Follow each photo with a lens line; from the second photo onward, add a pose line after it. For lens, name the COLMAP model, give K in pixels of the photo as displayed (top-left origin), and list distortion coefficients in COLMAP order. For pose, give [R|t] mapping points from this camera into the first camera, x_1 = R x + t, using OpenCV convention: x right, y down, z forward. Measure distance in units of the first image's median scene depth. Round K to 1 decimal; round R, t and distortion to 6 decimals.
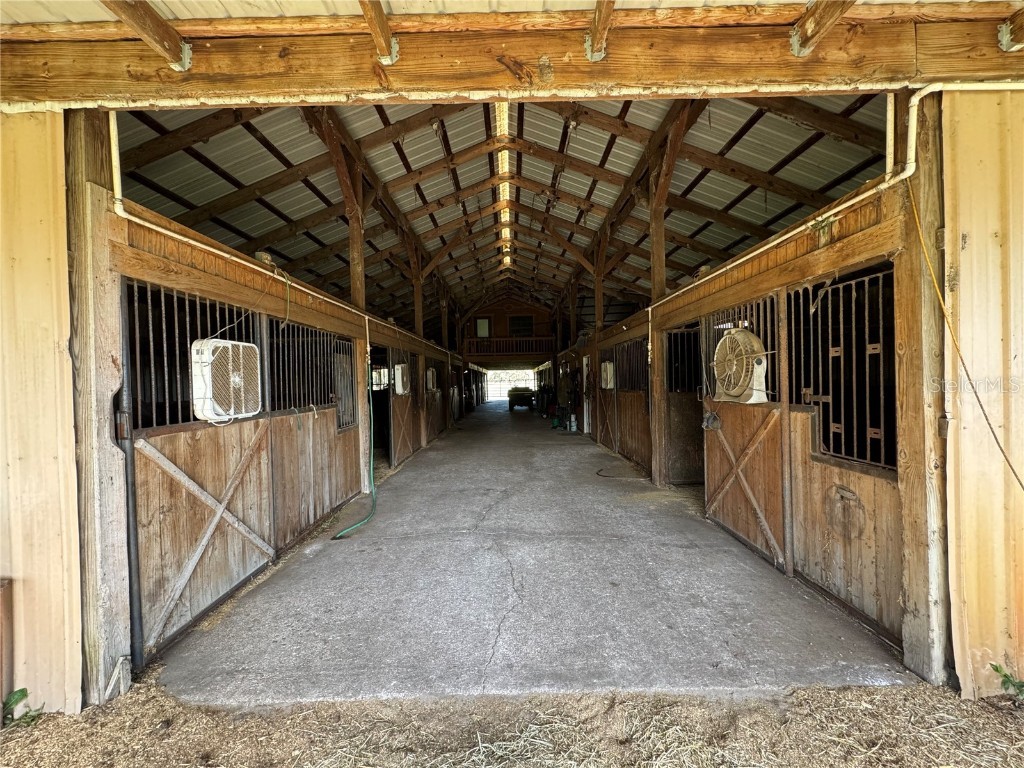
lens RADIAL K [[408.8, 0, 511.2], [0, 408.8, 383.5], [0, 0, 1]] dist [-0.001054, -0.000097]
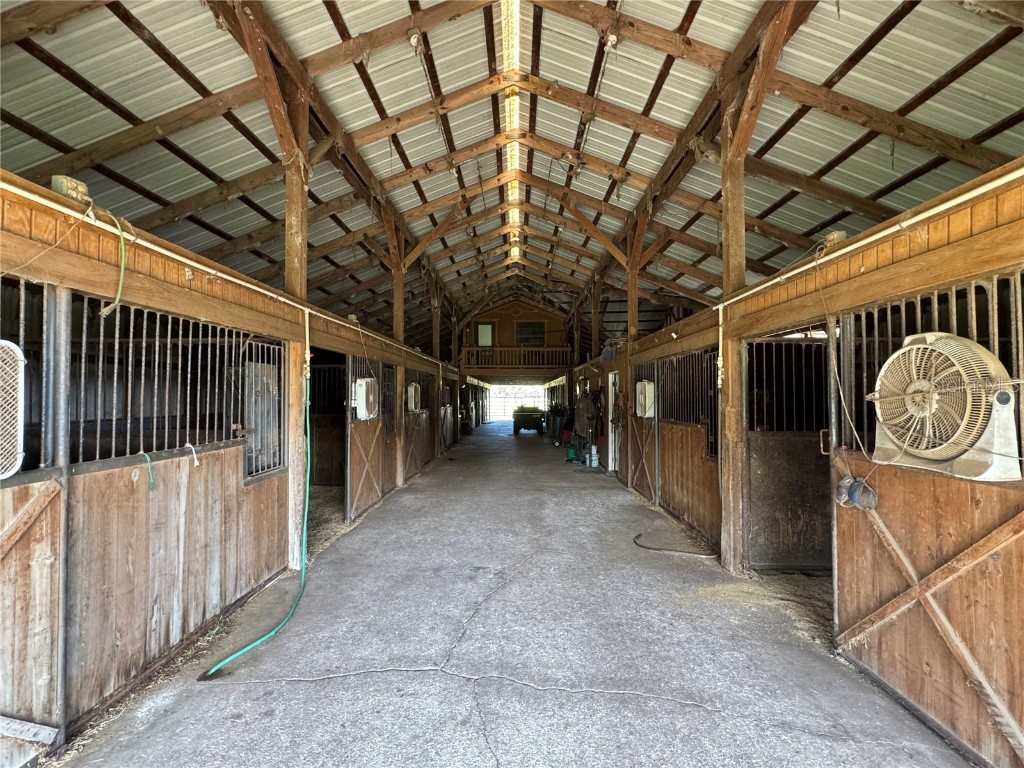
lens RADIAL K [[454.0, 0, 513.2], [0, 454.0, 383.2], [0, 0, 1]] dist [0.001256, 0.000172]
pose [[0.999665, 0.023189, -0.011458, 0.005635], [-0.023572, 0.999125, -0.034552, -0.021603], [0.010646, 0.034811, 0.999337, 0.246059]]
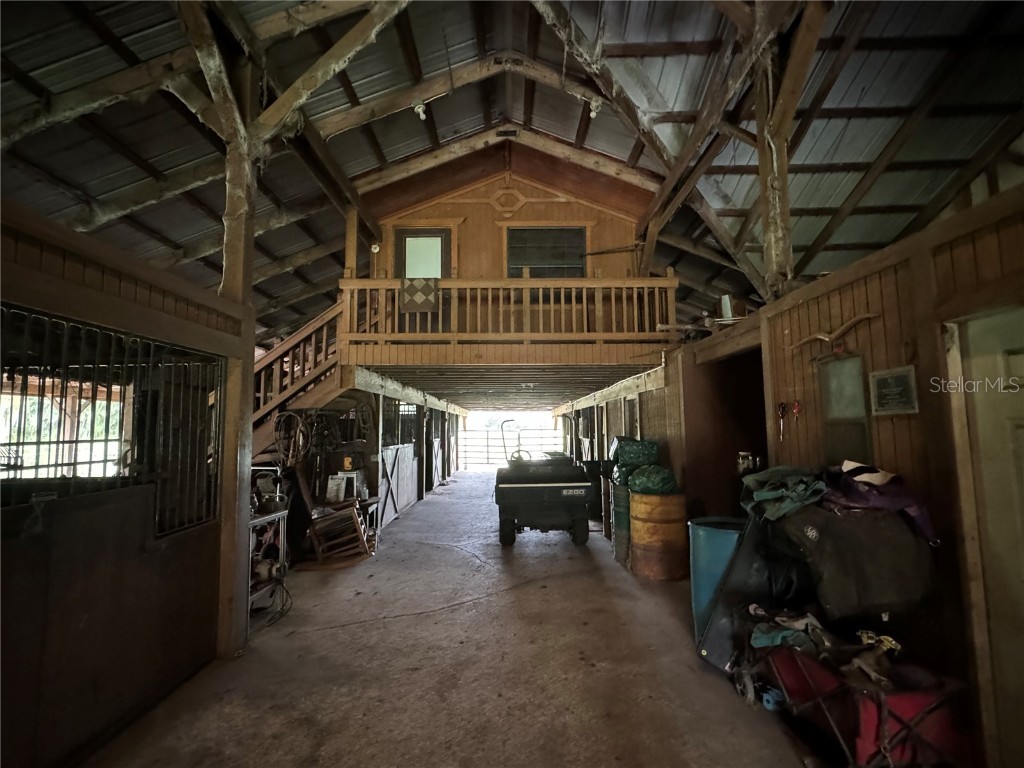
lens RADIAL K [[474.8, 0, 508.9], [0, 474.8, 384.9], [0, 0, 1]] dist [-0.003439, -0.000211]
pose [[0.999769, 0.021429, -0.001446, -0.005921], [-0.021469, 0.995147, -0.096026, -0.037739], [-0.000619, 0.096035, 0.995378, 2.210069]]
